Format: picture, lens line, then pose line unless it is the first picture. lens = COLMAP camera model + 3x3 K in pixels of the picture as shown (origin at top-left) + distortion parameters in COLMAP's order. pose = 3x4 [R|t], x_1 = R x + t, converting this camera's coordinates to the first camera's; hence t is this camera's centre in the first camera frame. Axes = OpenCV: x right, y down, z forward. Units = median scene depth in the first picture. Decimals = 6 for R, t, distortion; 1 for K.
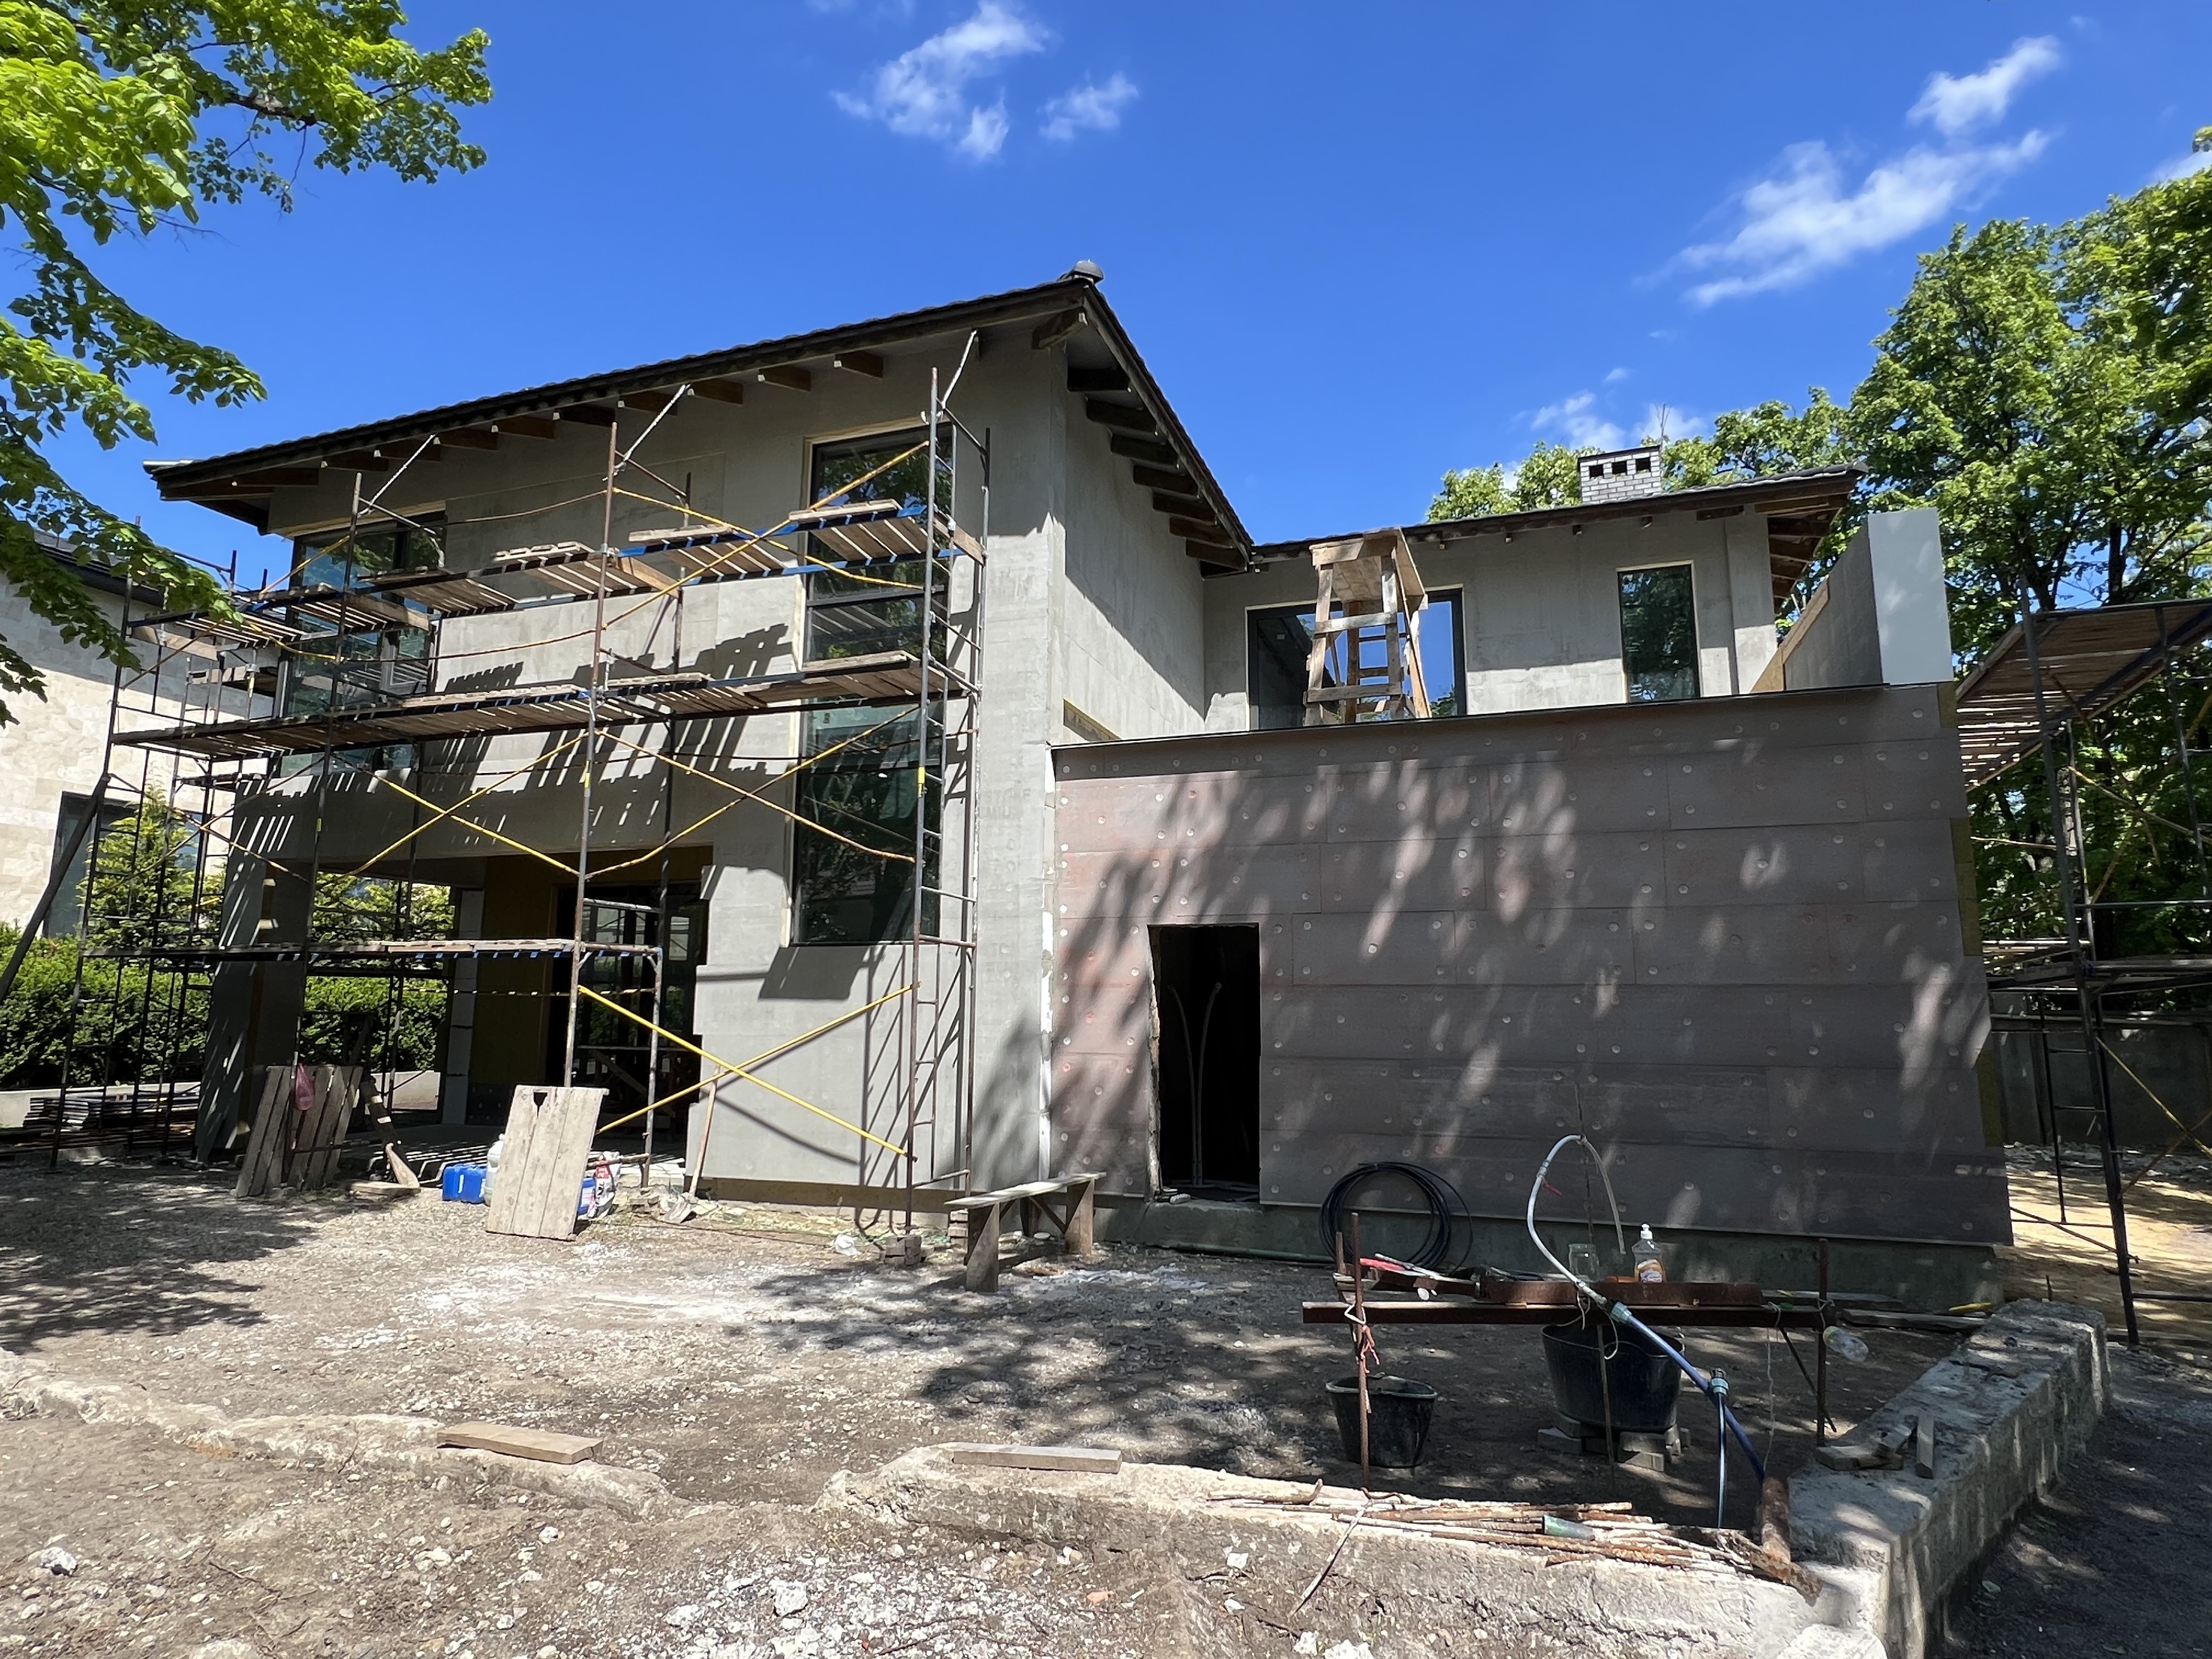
lens RADIAL K [[1188.3, 0, 1112.9], [0, 1188.3, 829.7], [0, 0, 1]] dist [-0.004540, -0.000613]
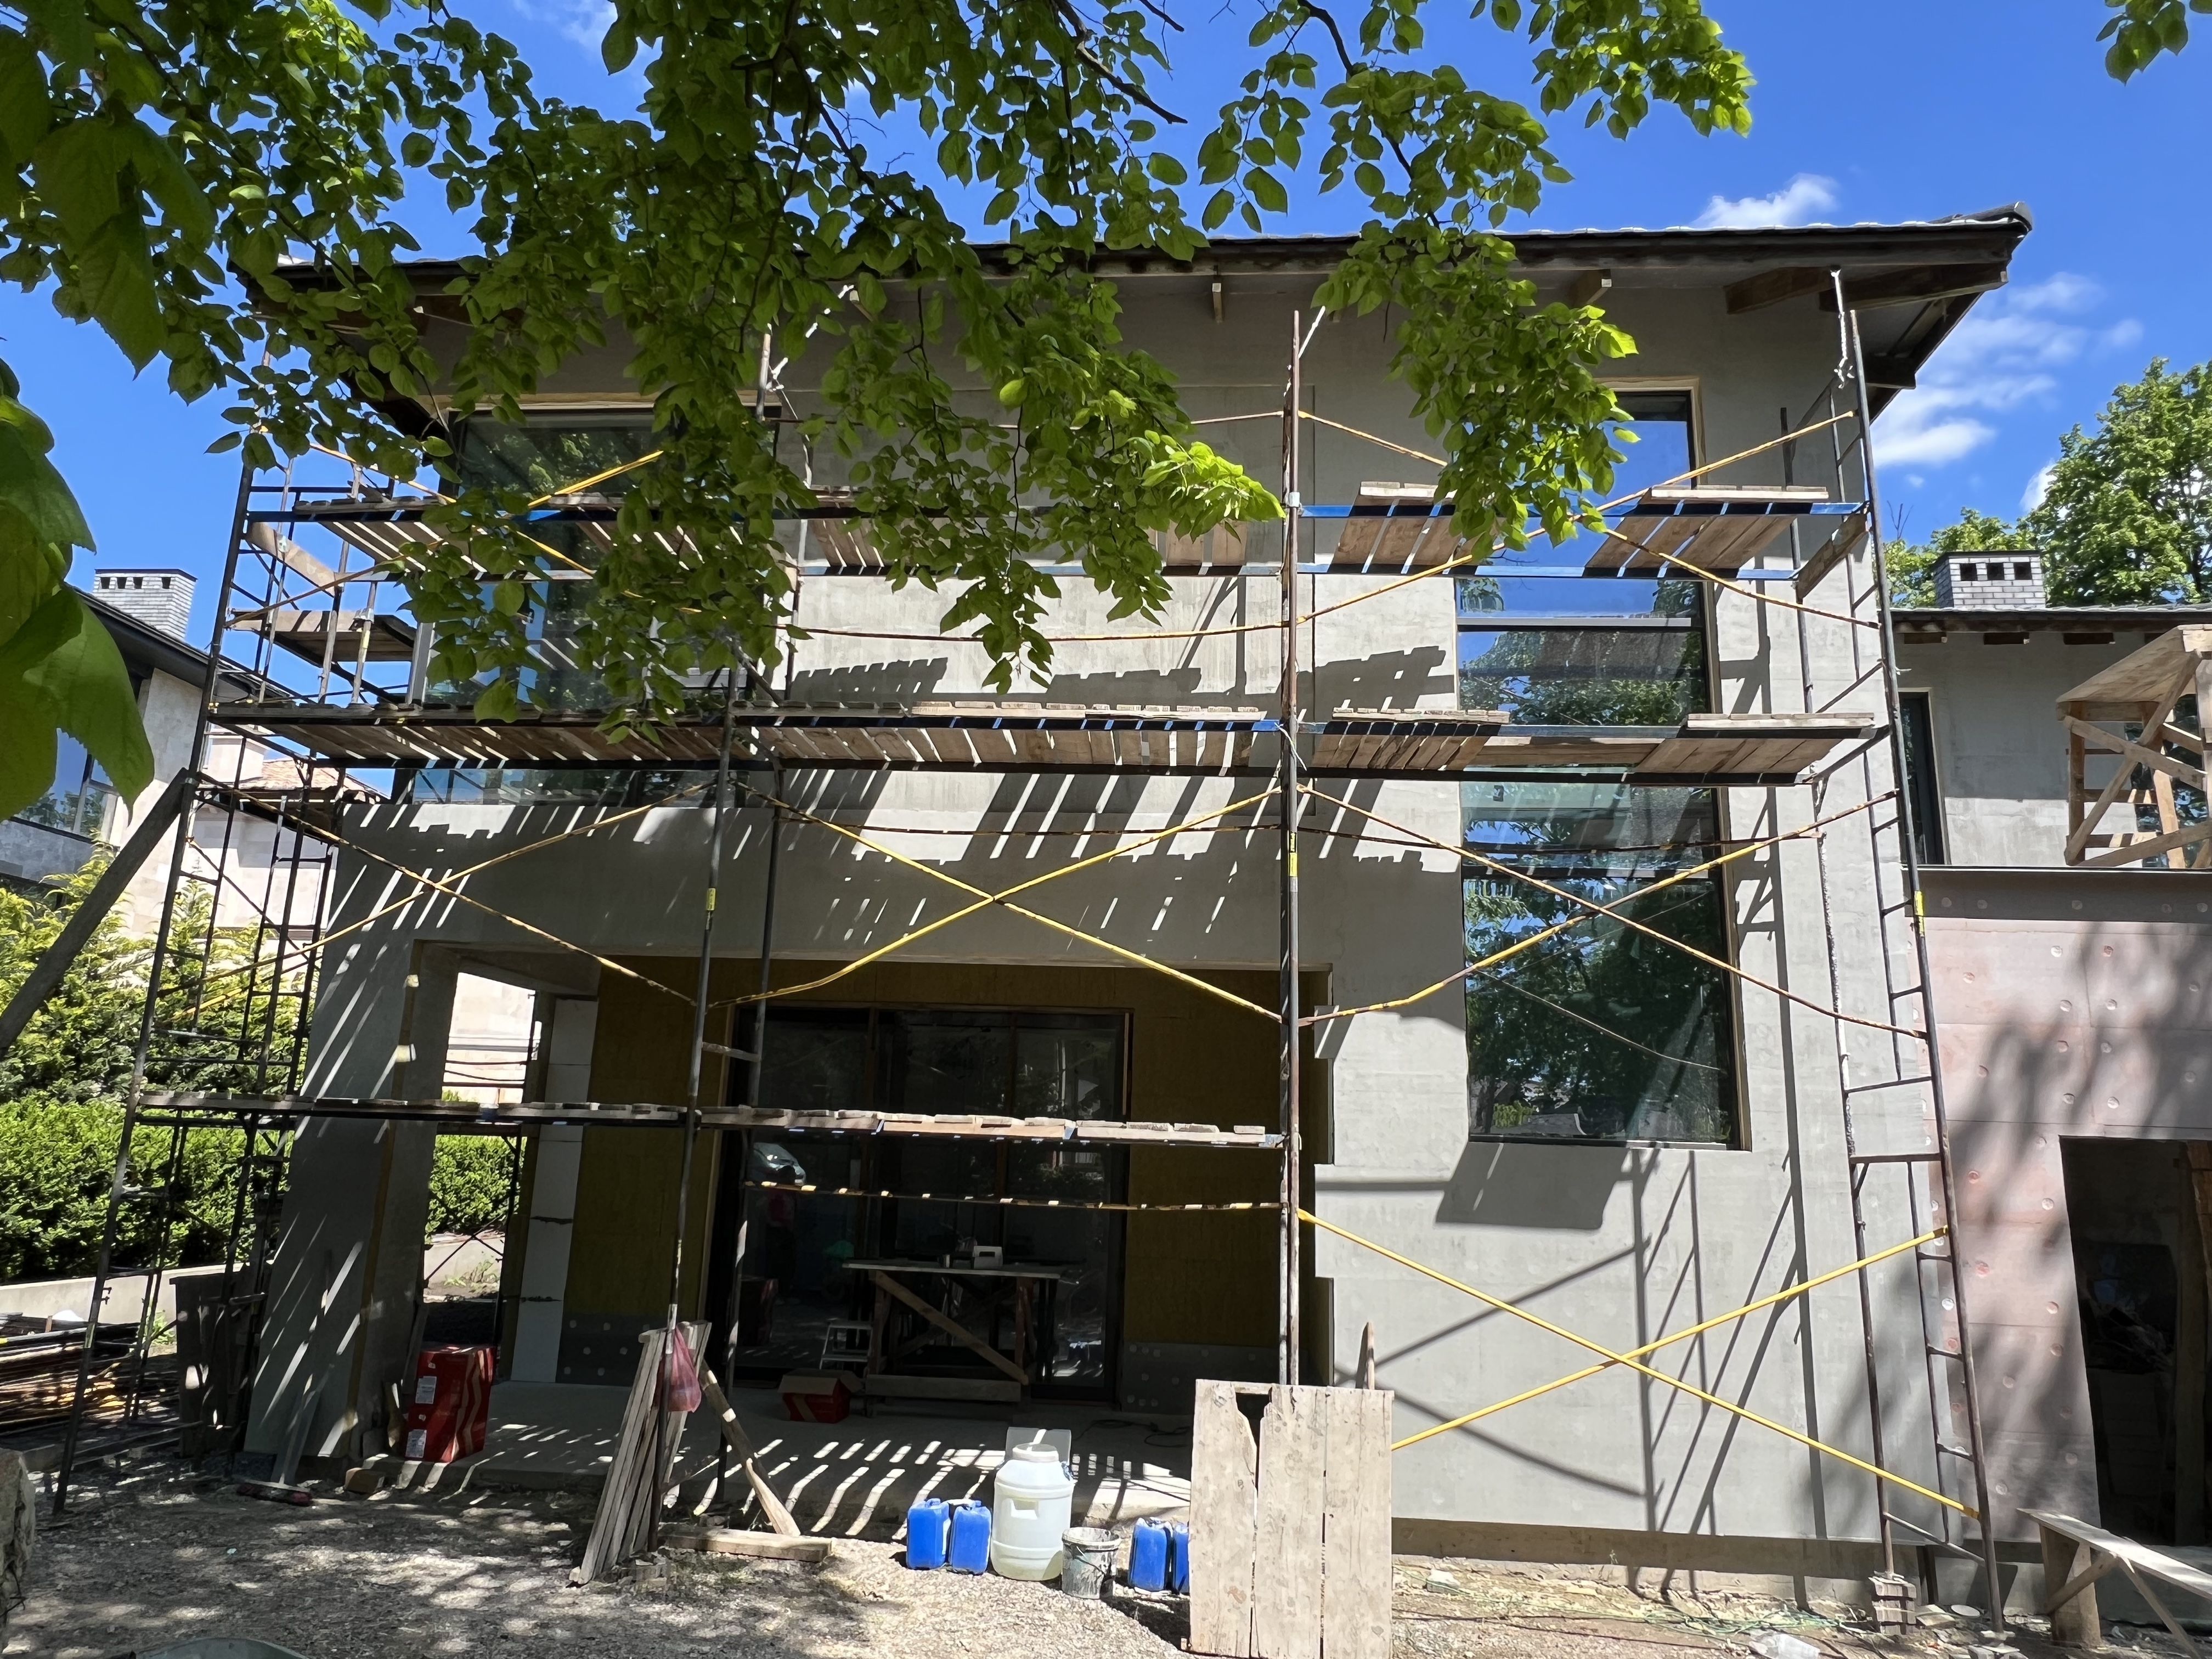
lens RADIAL K [[1416.0, 0, 1108.6], [0, 1416.0, 833.1], [0, 0, 1]] dist [-0.003519, 0.000116]
pose [[0.969705, 0.082087, 0.230074, -0.645640], [-0.065390, 0.994704, -0.079295, 0.005746], [-0.235365, 0.061849, 0.969937, 0.285624]]
